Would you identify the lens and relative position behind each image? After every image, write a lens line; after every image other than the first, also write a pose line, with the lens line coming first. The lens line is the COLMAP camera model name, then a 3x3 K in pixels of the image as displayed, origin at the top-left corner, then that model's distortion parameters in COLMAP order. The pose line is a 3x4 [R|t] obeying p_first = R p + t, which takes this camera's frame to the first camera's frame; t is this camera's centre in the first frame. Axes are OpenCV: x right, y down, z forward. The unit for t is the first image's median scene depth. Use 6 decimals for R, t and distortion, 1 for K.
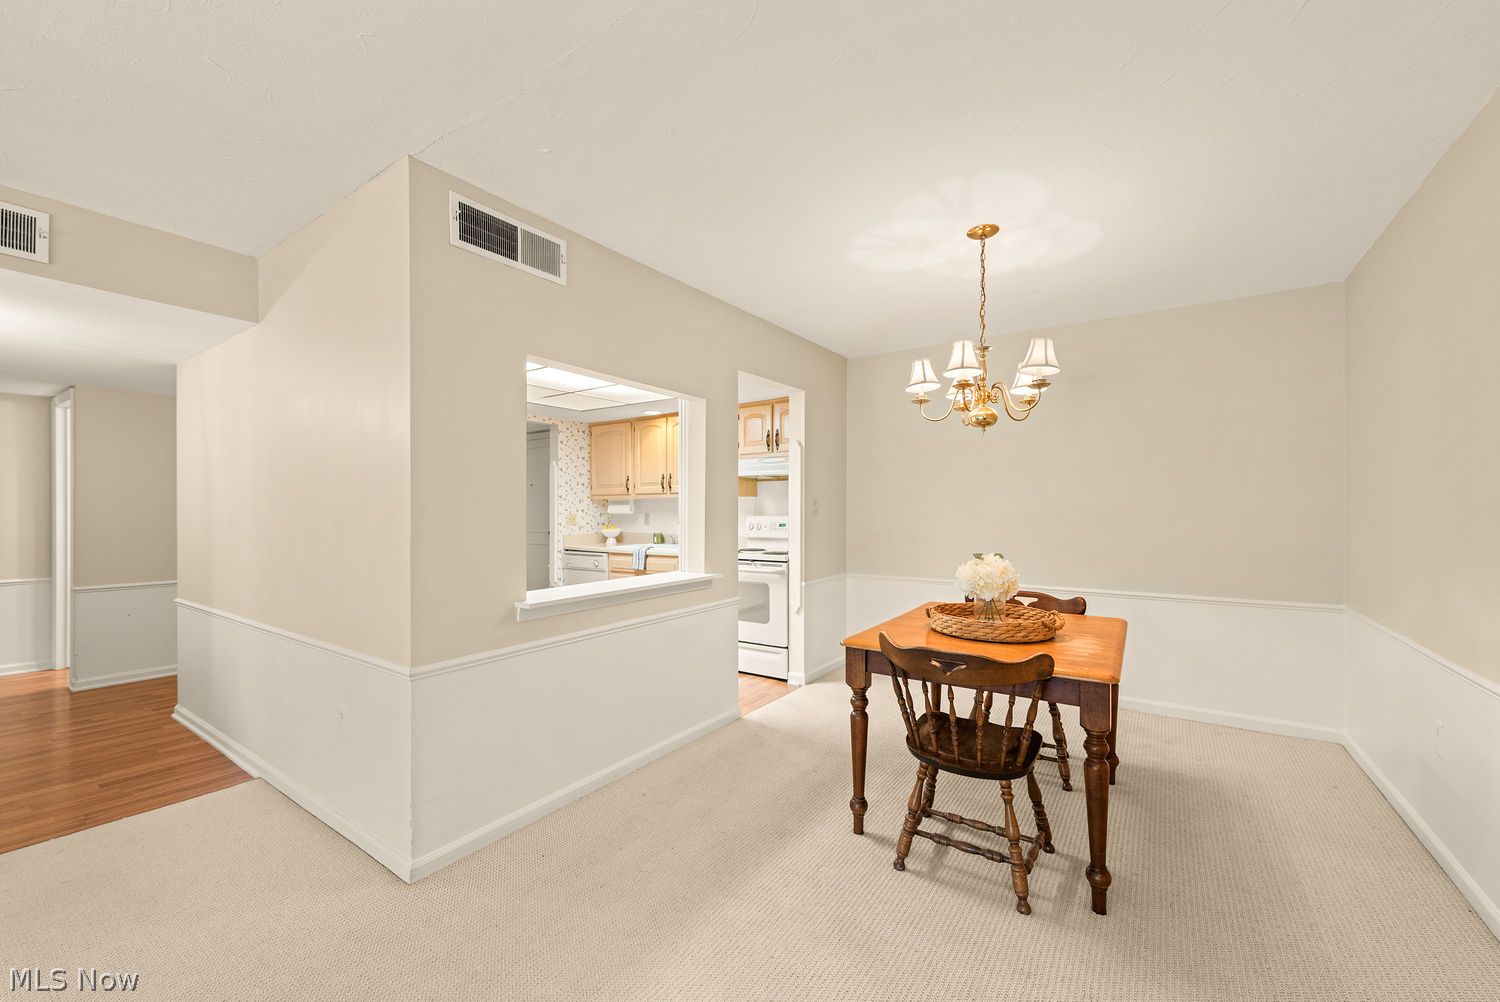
lens RADIAL K [[596.2, 0, 748.0], [0, 596.2, 505.4], [0, 0, 1]] dist [-0.000442, -0.000794]
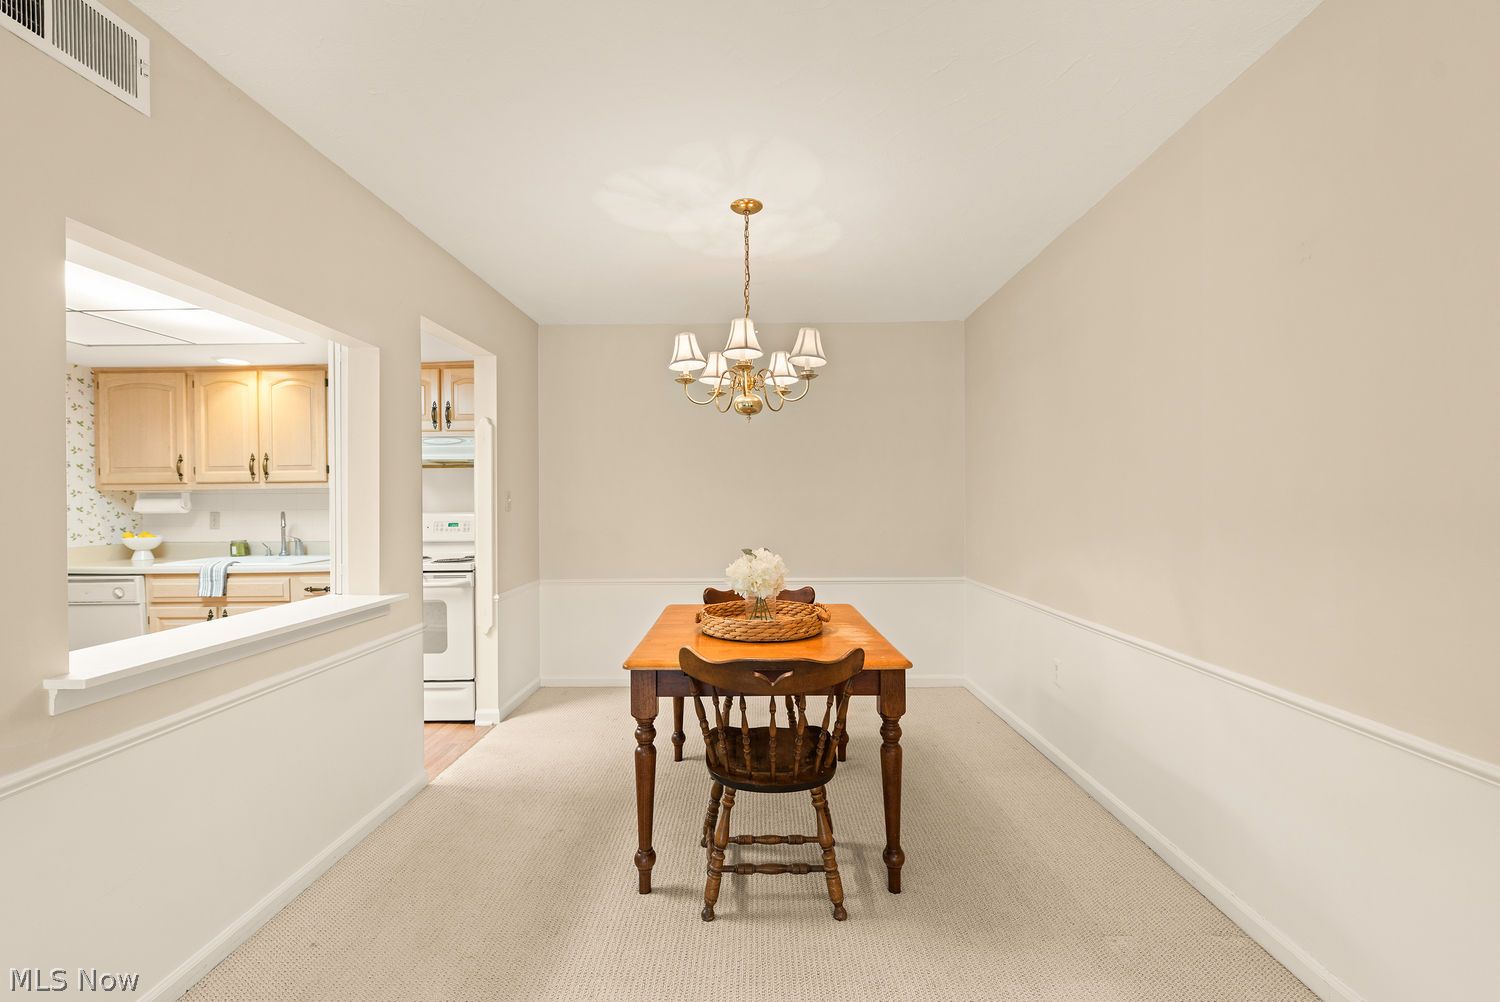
lens RADIAL K [[638.0, 0, 749.2], [0, 638.0, 502.9], [0, 0, 1]] dist [0.000720, -0.000853]
pose [[0.829523, -0.004857, 0.558452, -0.135965], [0.002539, 0.999985, 0.004927, 0.002405], [-0.558467, -0.002669, 0.829522, 0.131764]]
